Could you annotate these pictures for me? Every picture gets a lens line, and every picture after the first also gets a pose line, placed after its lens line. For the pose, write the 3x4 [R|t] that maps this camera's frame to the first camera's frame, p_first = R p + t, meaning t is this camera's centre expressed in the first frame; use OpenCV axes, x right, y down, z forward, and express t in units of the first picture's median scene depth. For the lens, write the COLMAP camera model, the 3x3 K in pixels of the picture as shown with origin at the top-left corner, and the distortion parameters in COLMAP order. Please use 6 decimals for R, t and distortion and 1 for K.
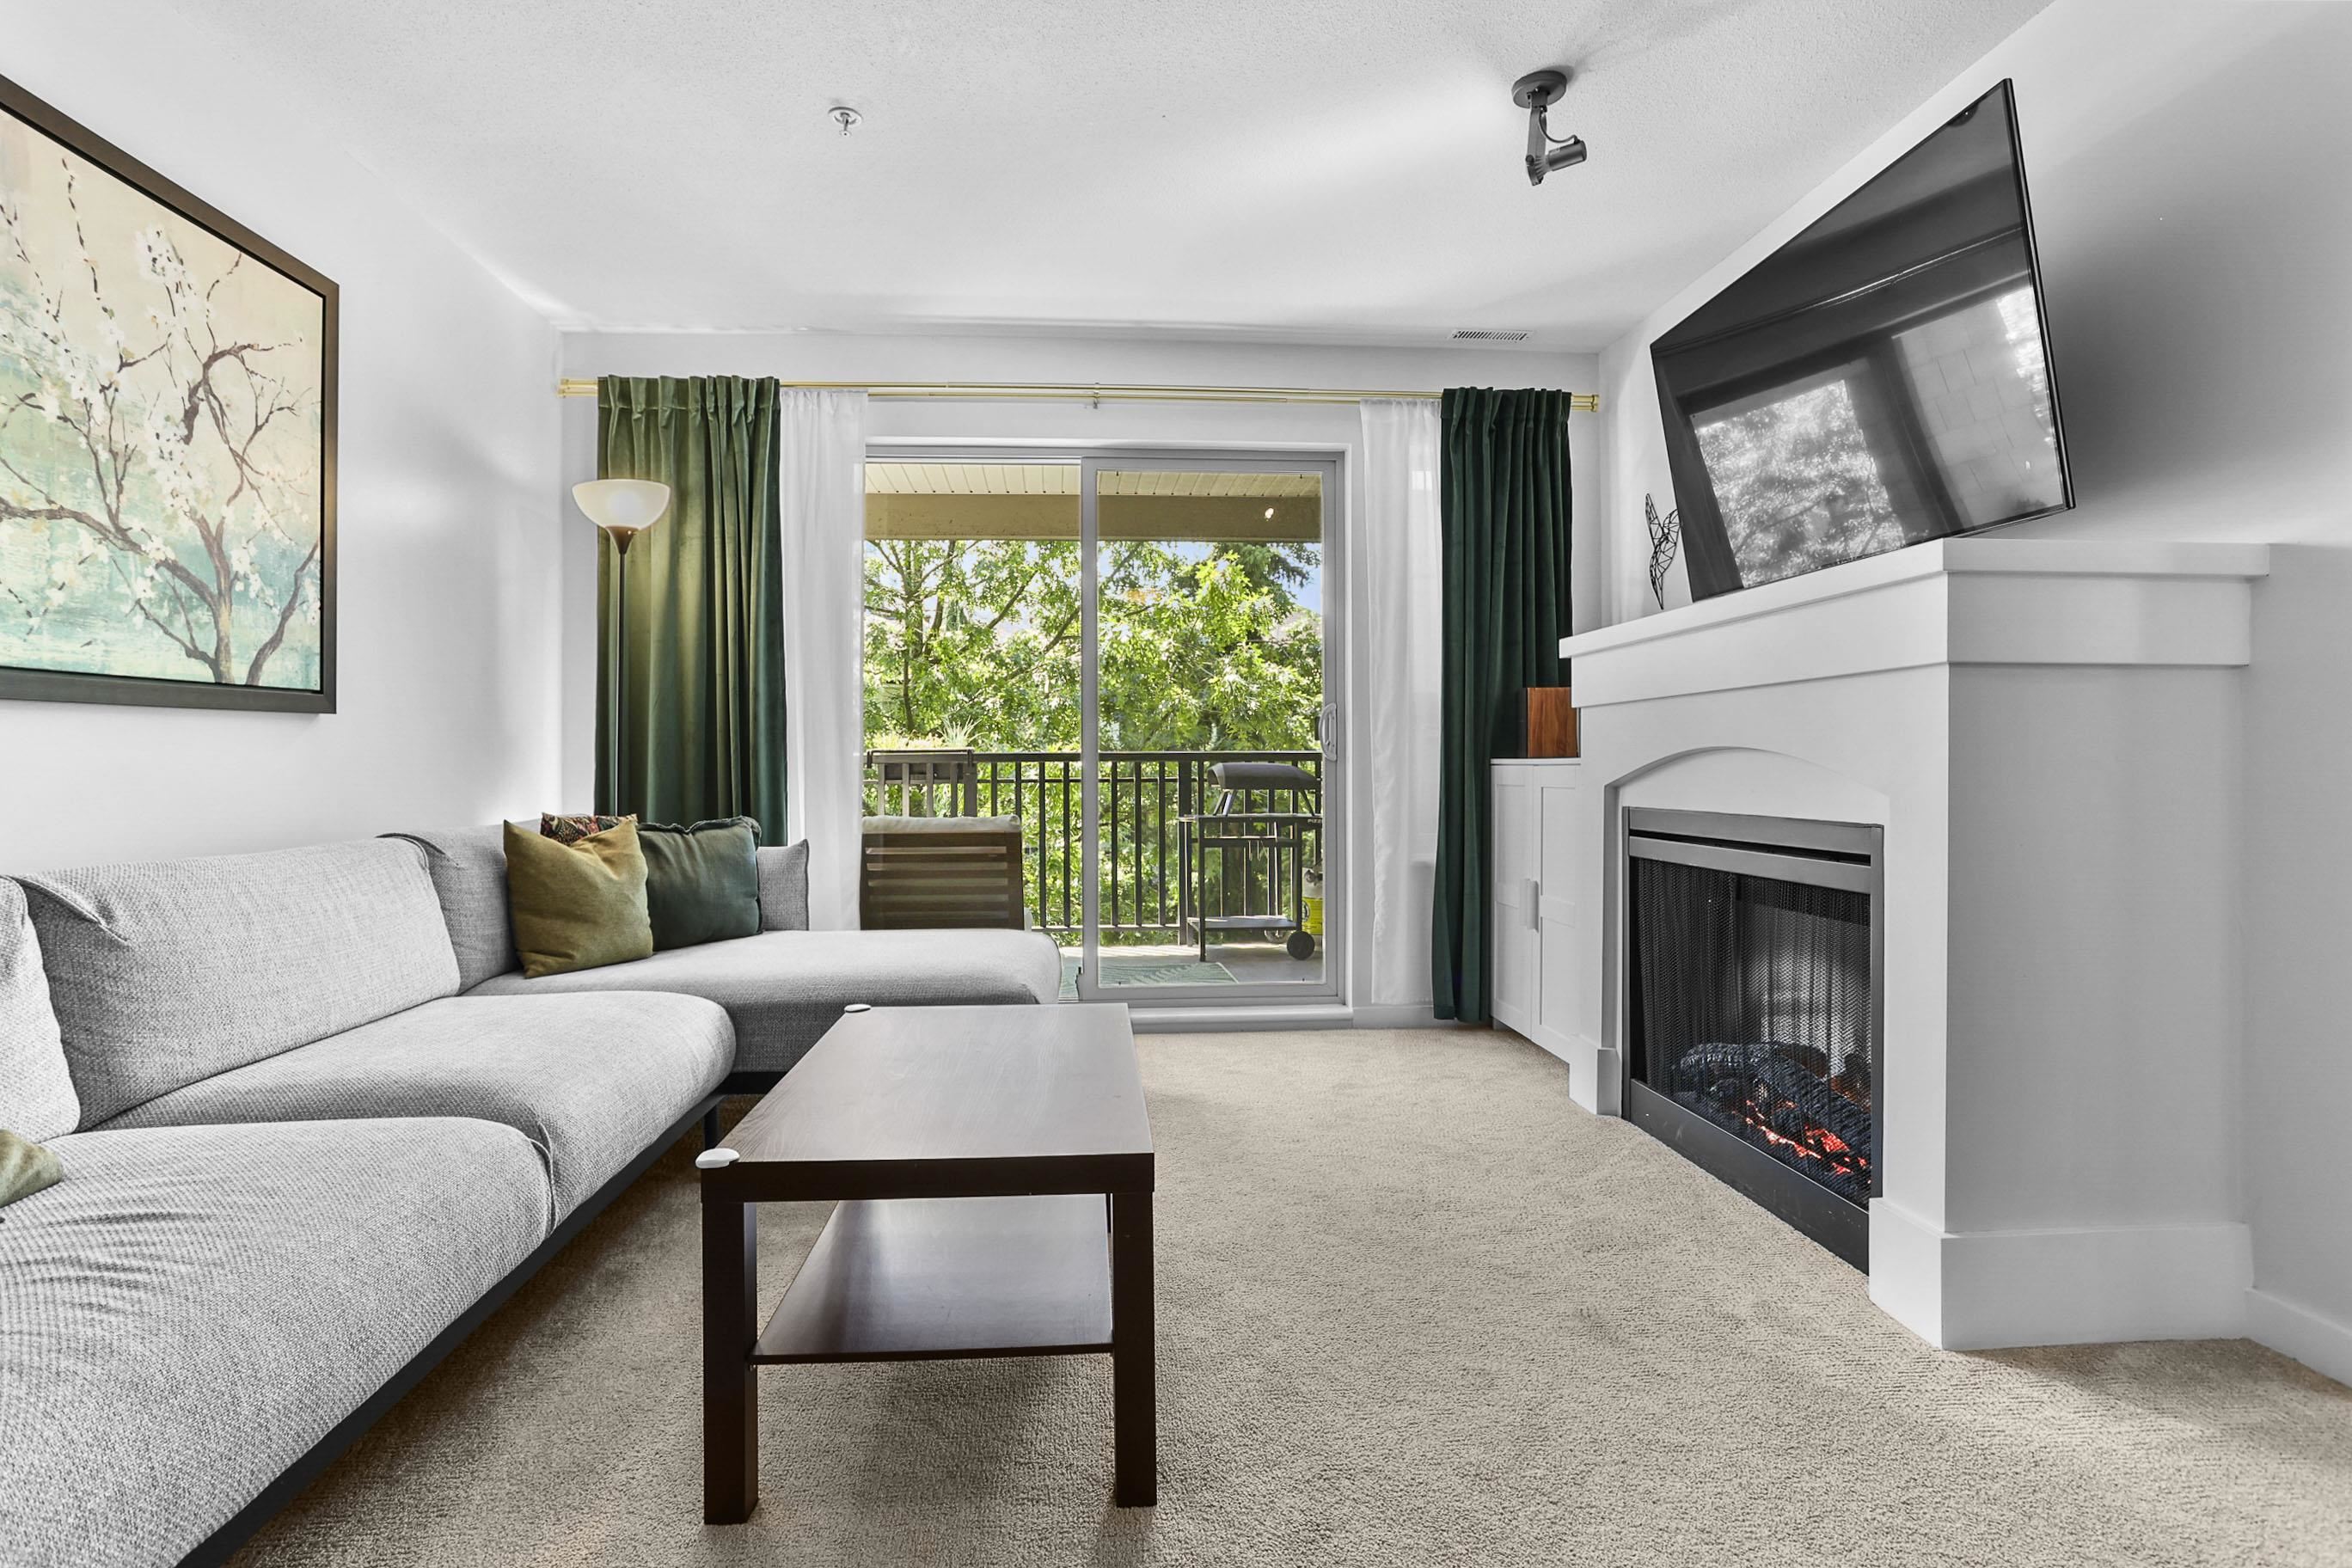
lens RADIAL K [[1138.0, 0, 1163.3], [0, 1138.0, 771.2], [0, 0, 1]] dist [-0.044732, 0.028508]
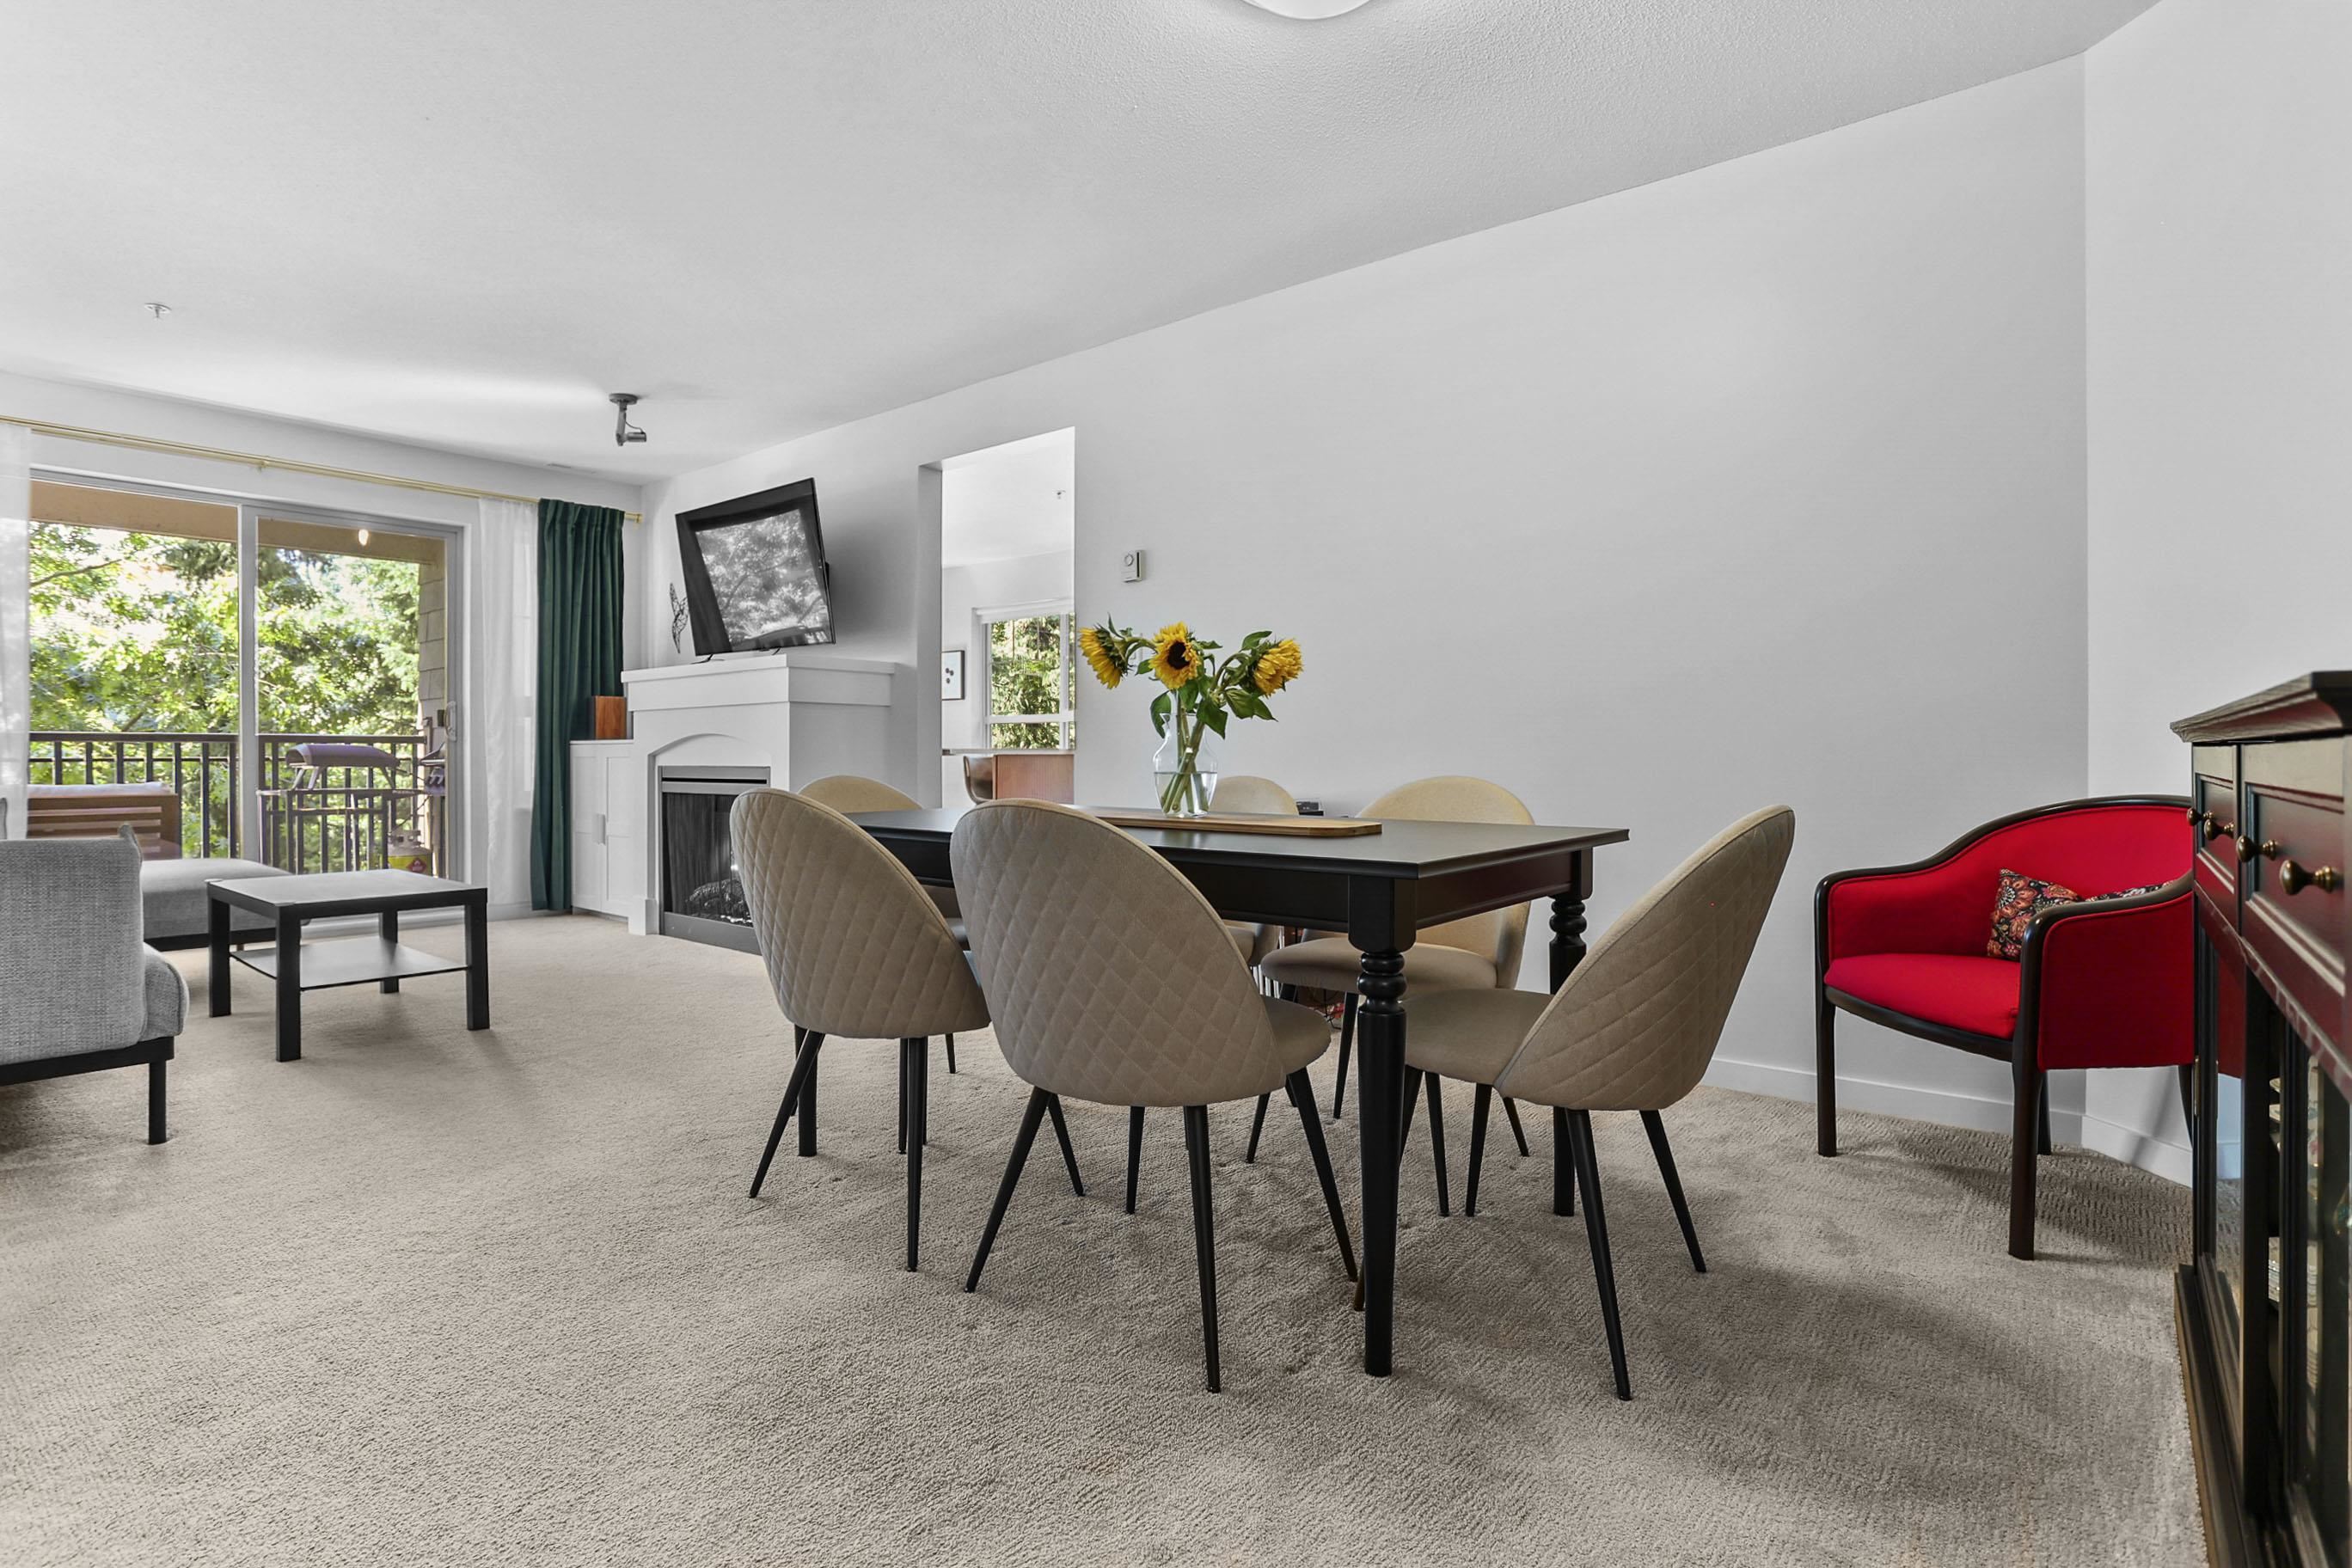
lens RADIAL K [[1162.4, 0, 1172.9], [0, 1162.4, 749.8], [0, 0, 1]] dist [-0.047746, 0.000169]
pose [[0.680246, 0.003852, 0.732974, -0.410180], [0.004240, 0.999949, -0.009189, 0.027072], [-0.732971, 0.009358, 0.680195, -0.917123]]
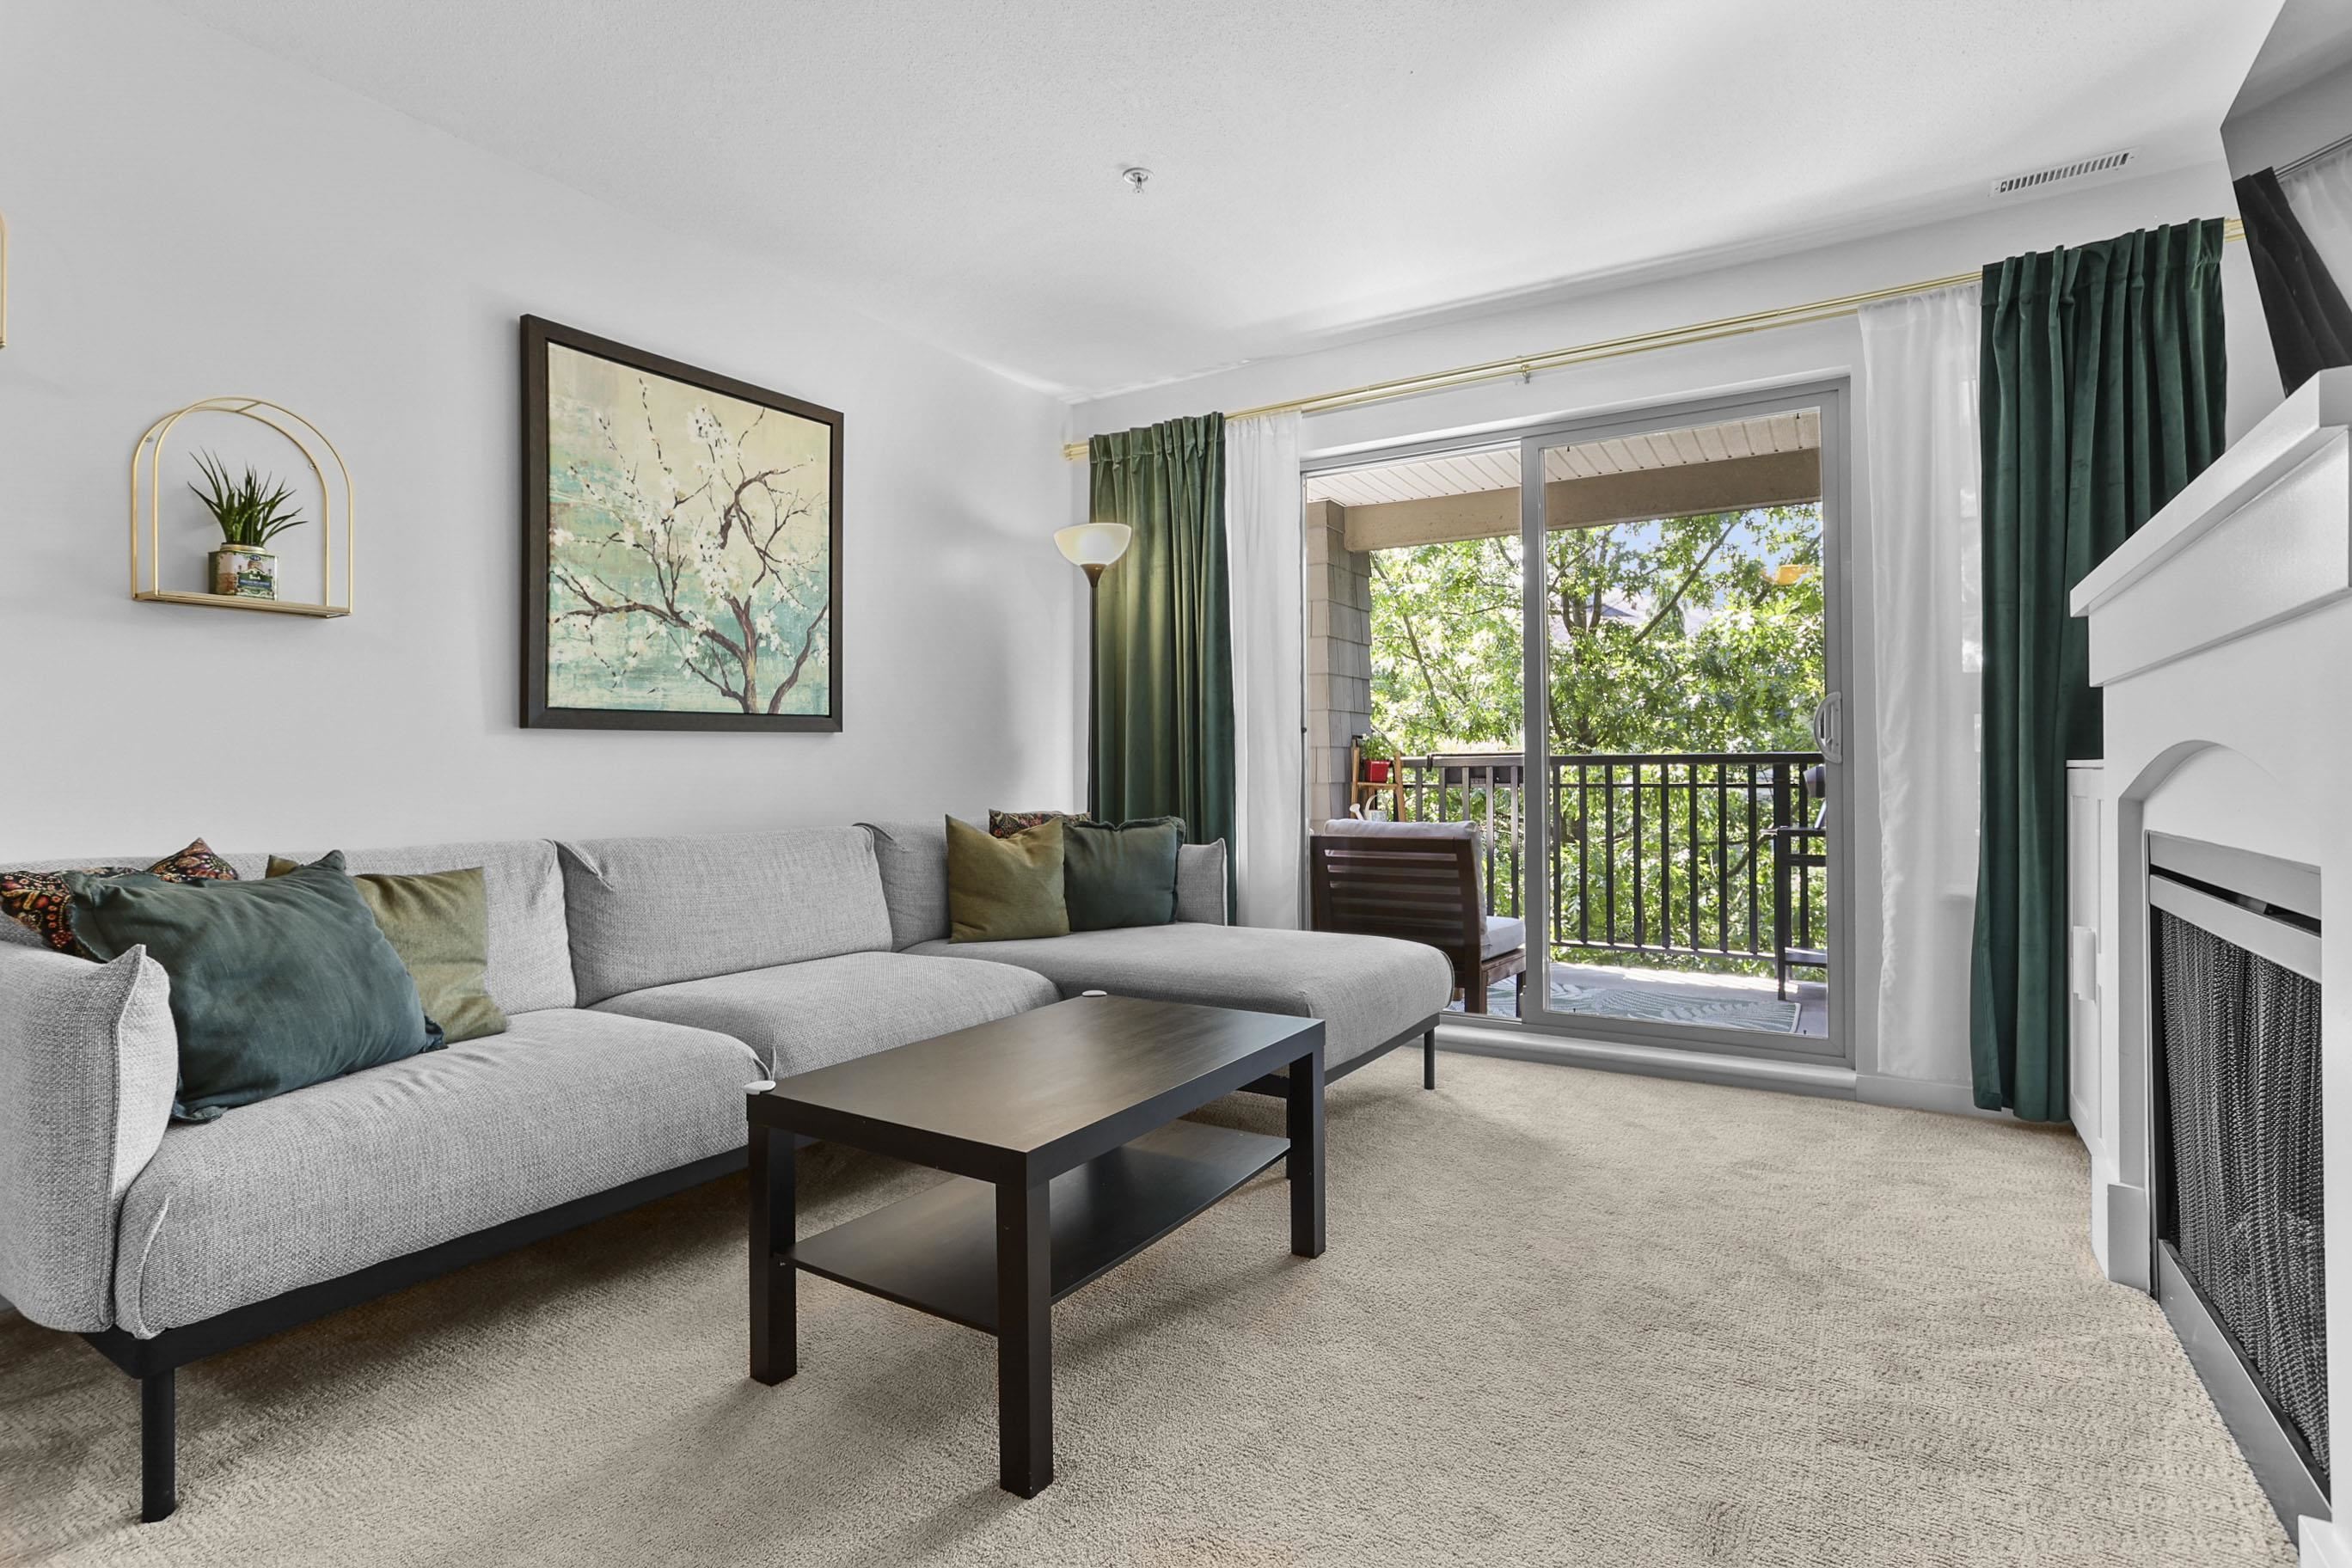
lens RADIAL K [[1143.8, 0, 1179.0], [0, 1143.8, 769.0], [0, 0, 1]] dist [-0.065929, 0.048446]
pose [[0.809743, -0.001138, -0.586784, 0.342475], [-0.001172, 0.999993, -0.003556, -0.002762], [0.586784, 0.003568, 0.809736, 0.122303]]
